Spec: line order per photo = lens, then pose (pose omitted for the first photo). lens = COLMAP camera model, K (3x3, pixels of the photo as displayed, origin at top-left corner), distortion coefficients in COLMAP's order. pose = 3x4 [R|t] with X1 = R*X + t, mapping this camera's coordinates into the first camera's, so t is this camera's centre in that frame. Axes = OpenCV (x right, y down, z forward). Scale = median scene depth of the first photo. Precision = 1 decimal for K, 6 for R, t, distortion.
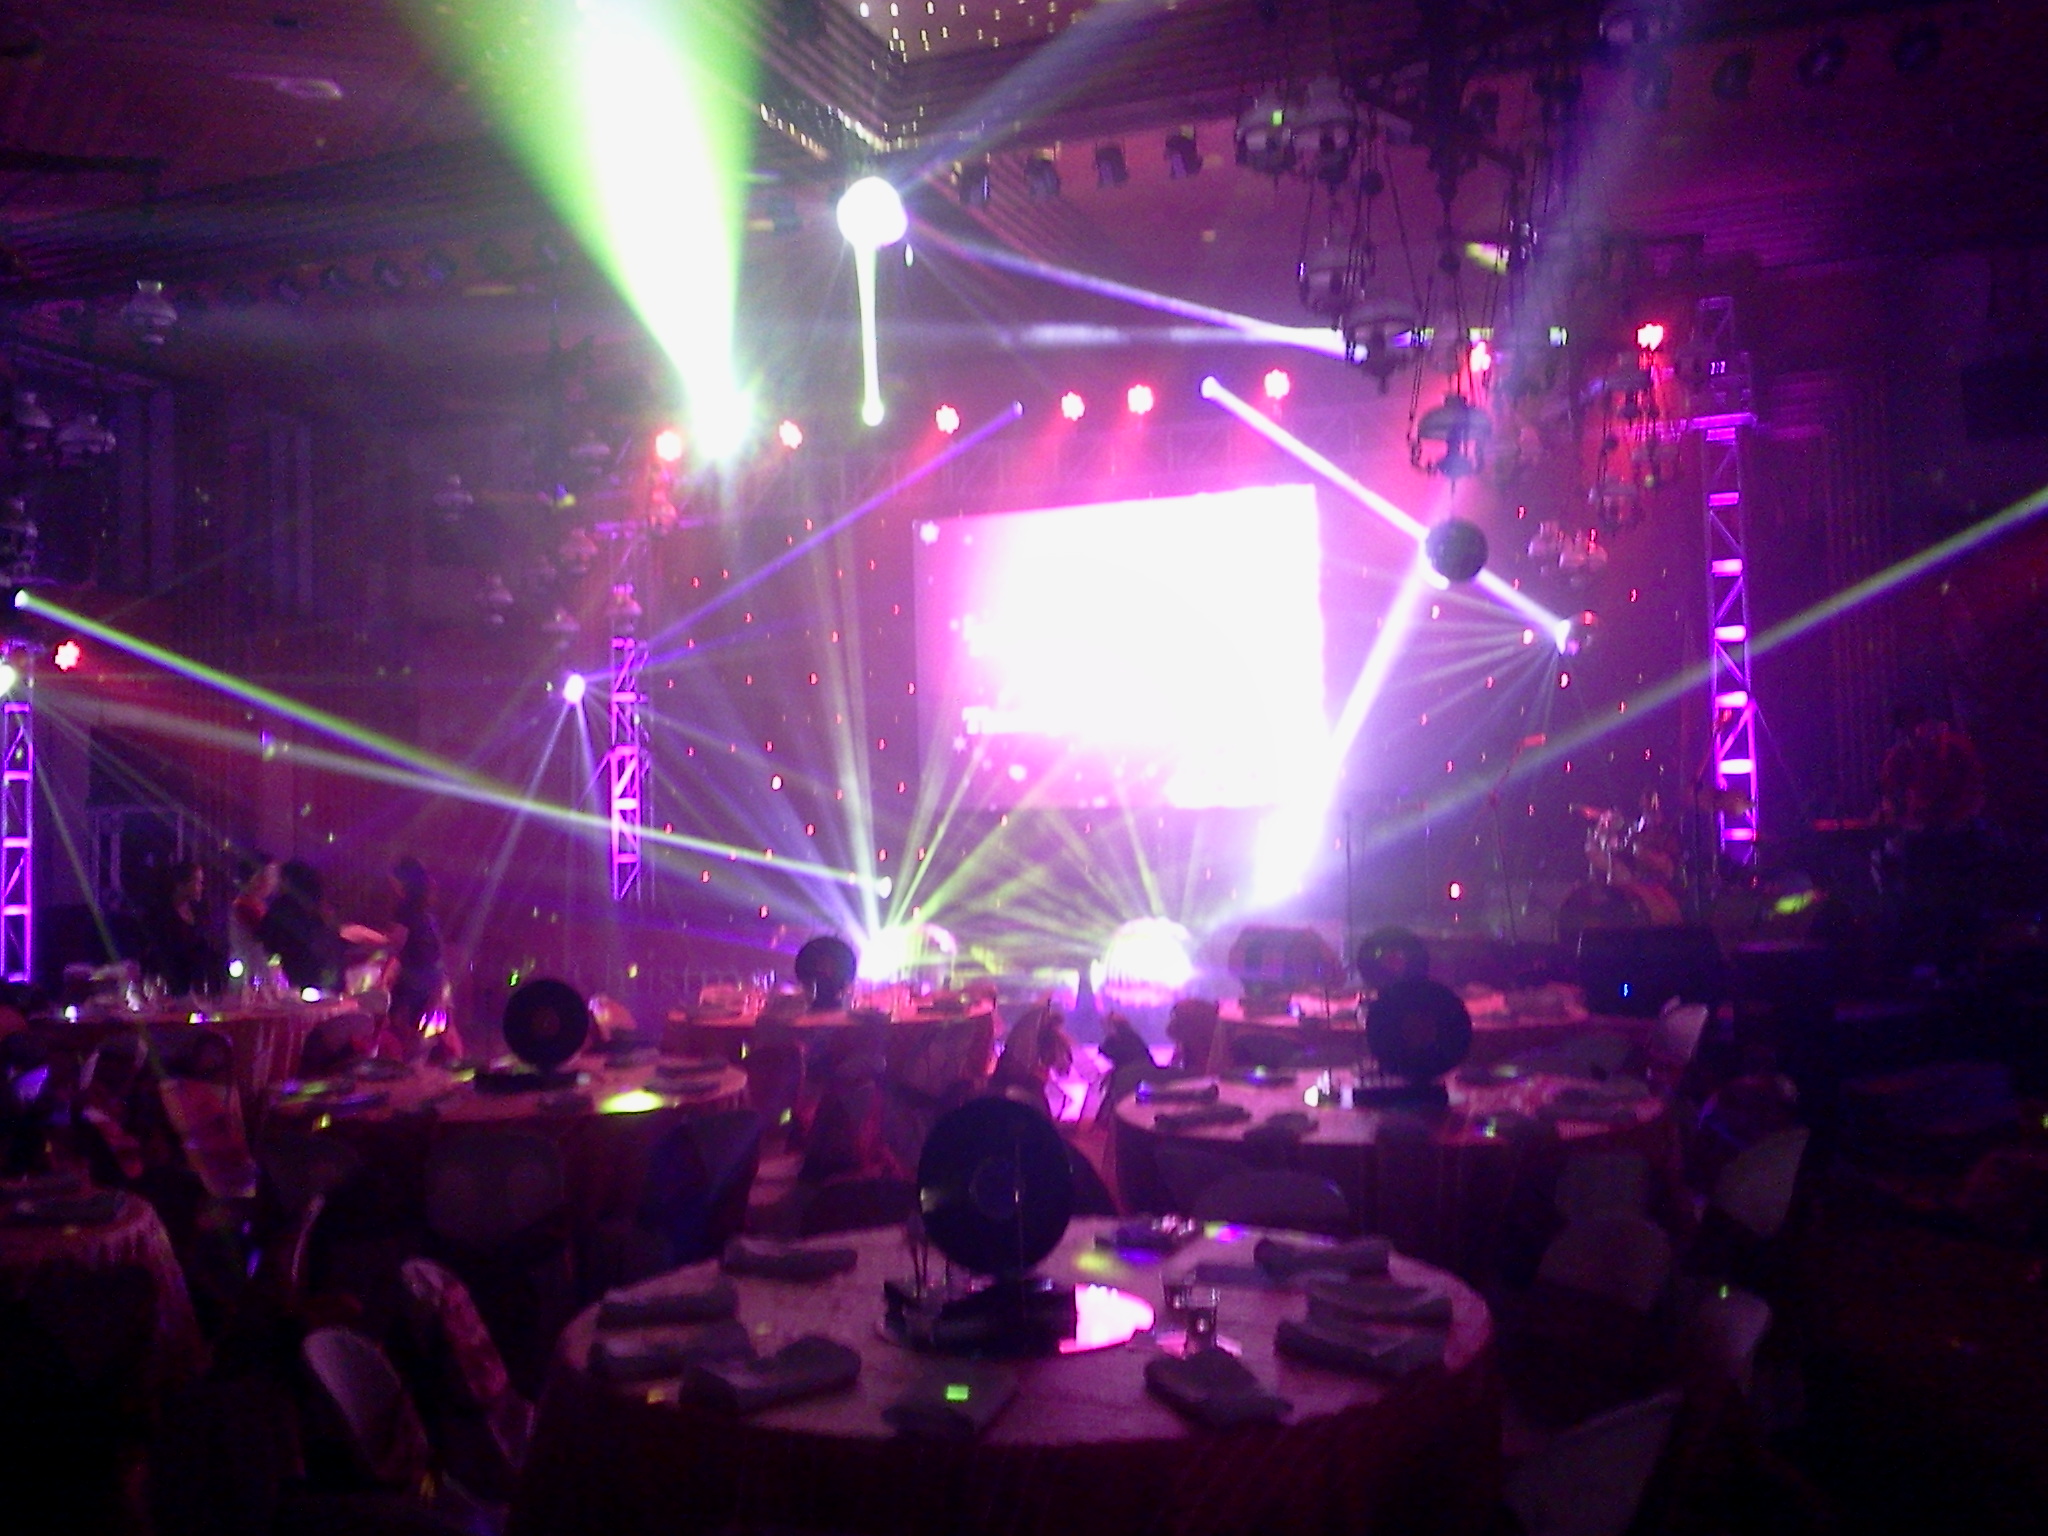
lens RADIAL K [[2009.3, 0, 1024.0], [0, 2009.3, 768.0], [0, 0, 1]] dist [0.005444, -0.116319]
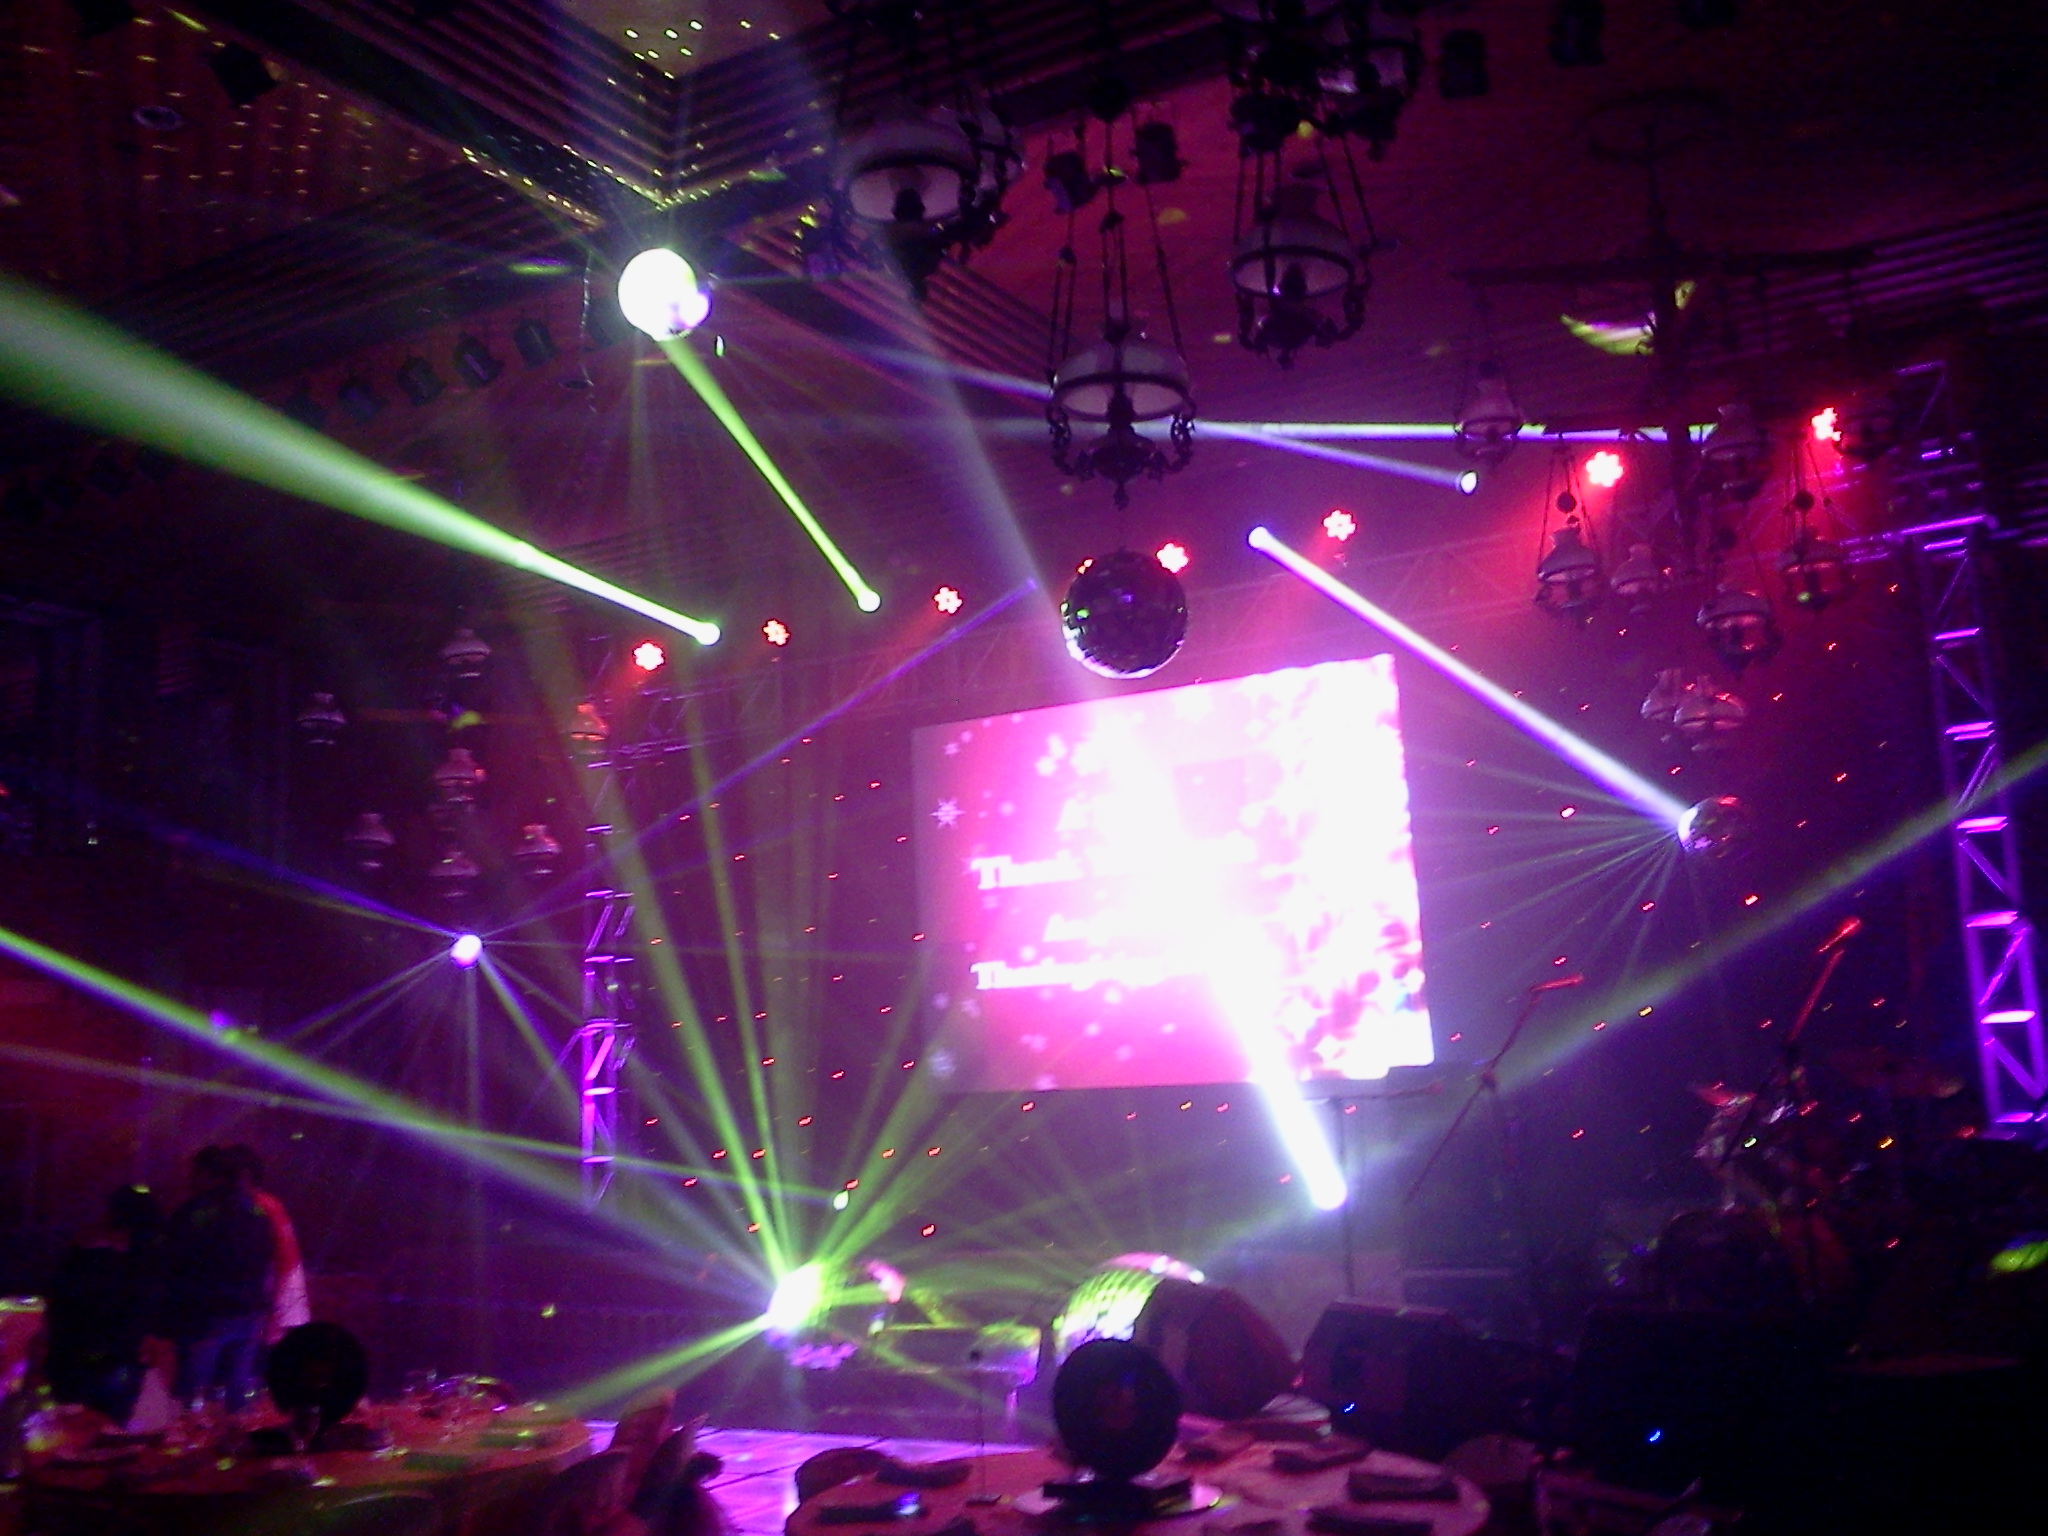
lens RADIAL K [[2009.3, 0, 1024.0], [0, 2009.3, 768.0], [0, 0, 1]] dist [0.005444, -0.116319]
pose [[0.983667, -0.041138, -0.175232, 0.142567], [0.017697, 0.990919, -0.133290, 0.000011], [0.179124, 0.128012, 0.975463, 0.253271]]
